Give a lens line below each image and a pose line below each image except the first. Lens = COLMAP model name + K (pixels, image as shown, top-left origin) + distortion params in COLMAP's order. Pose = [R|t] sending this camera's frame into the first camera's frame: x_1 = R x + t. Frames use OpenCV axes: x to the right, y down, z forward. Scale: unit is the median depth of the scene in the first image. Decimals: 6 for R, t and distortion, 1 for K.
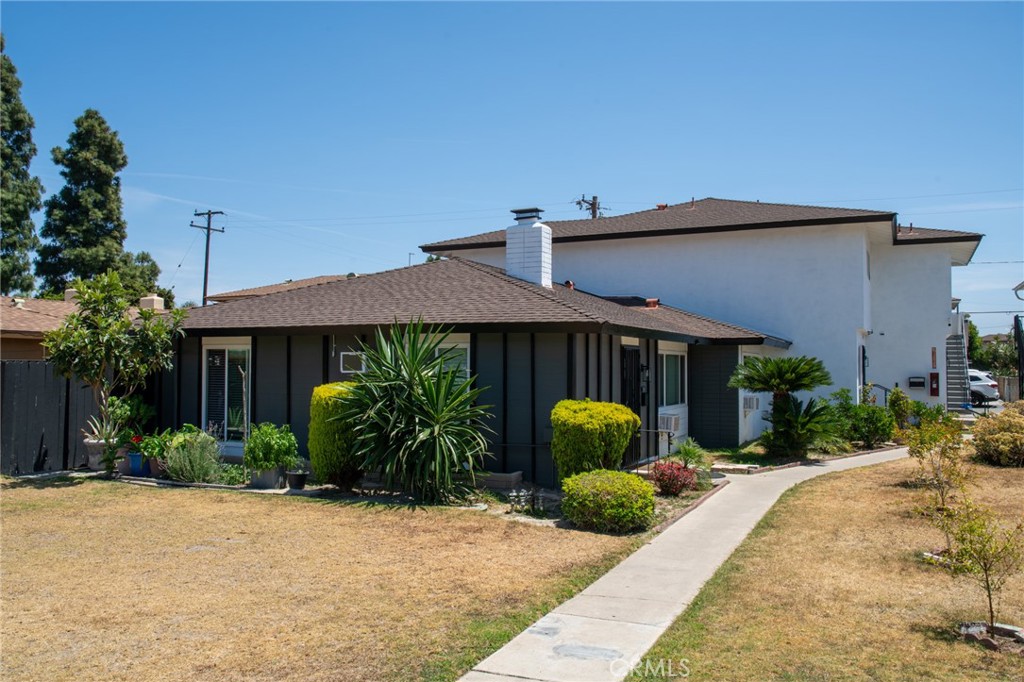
lens RADIAL K [[815.6, 0, 512.0], [0, 815.6, 341.0], [0, 0, 1]] dist [0.006417, 0.003870]
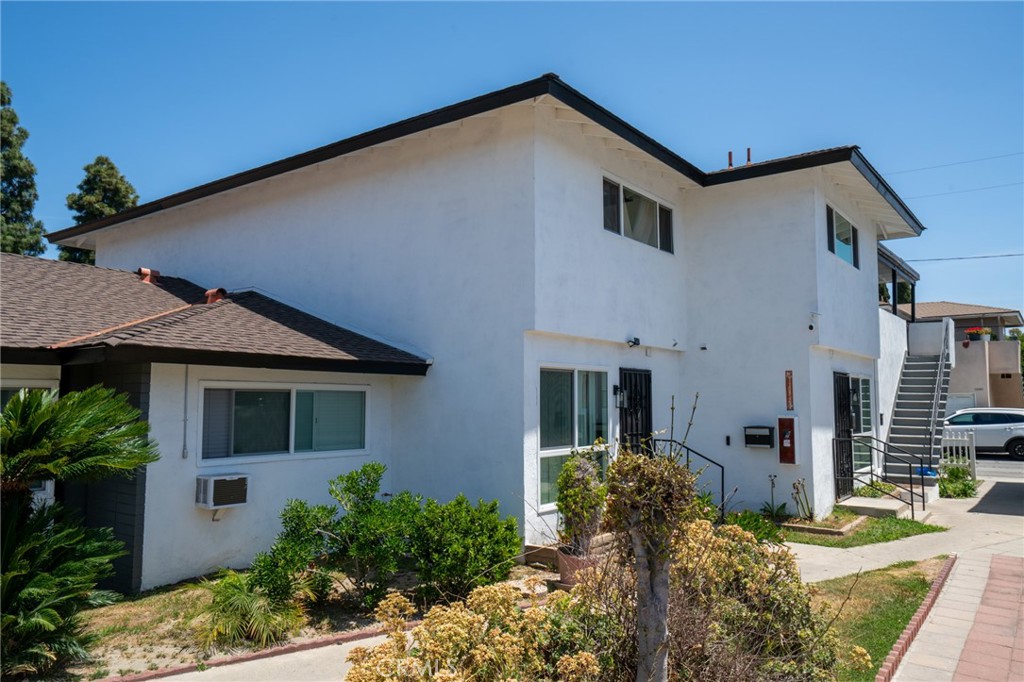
lens RADIAL K [[723.8, 0, 512.0], [0, 723.8, 341.0], [0, 0, 1]] dist [0.009712, 0.006513]
pose [[0.977836, -0.019930, -0.208420, 0.200128], [0.009541, 0.998667, -0.050732, 0.005011], [0.209153, 0.047619, 0.976723, 0.228905]]
